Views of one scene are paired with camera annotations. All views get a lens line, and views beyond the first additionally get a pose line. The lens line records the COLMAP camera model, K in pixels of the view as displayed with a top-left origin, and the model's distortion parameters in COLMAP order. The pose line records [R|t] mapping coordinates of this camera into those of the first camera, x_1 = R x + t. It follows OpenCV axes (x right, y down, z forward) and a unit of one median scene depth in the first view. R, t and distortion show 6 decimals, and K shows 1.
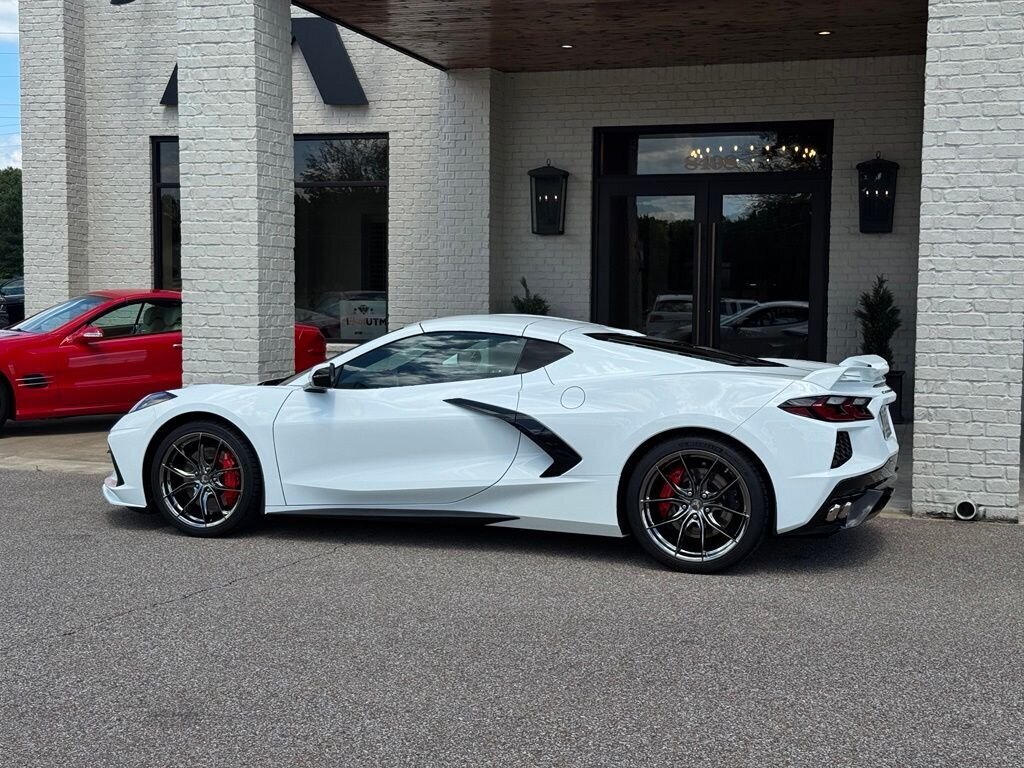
lens RADIAL K [[1422.2, 0, 512.0], [0, 1422.2, 384.0], [0, 0, 1]] dist [0.195102, -0.402958]
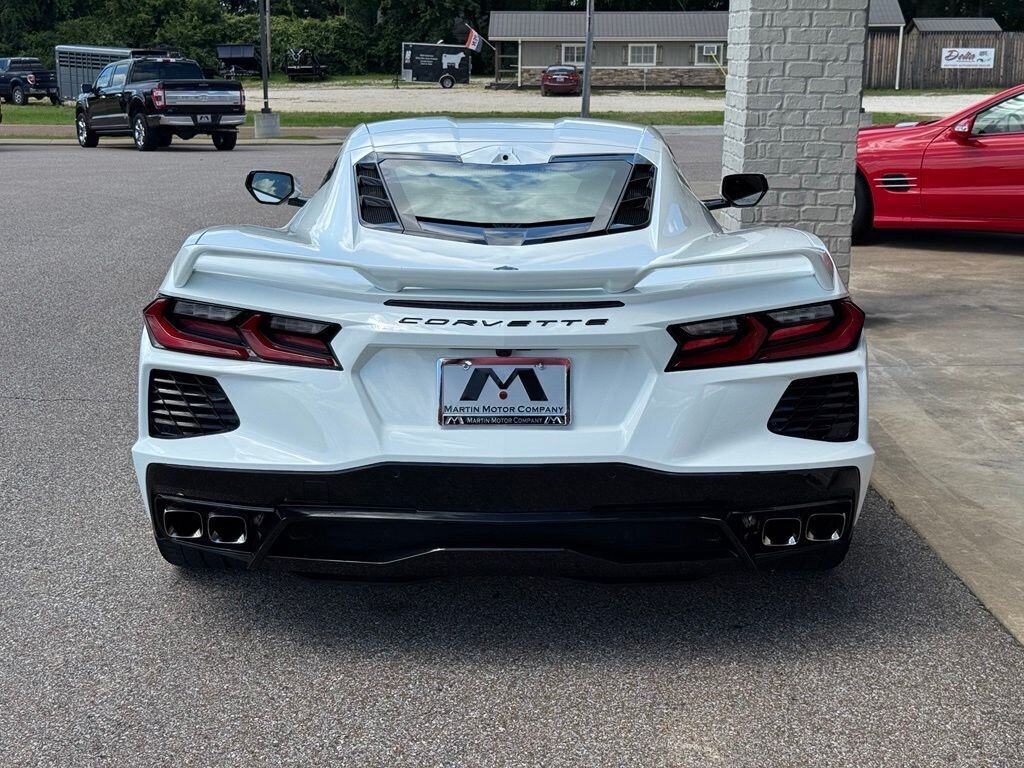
lens RADIAL K [[1422.2, 0, 512.0], [0, 1422.2, 384.0], [0, 0, 1]] dist [0.195102, -0.402958]
pose [[0.326371, 0.205623, -0.922606, 0.496612], [-0.063792, 0.978619, 0.195540, -0.046469], [0.943087, -0.004964, 0.332510, 0.639438]]
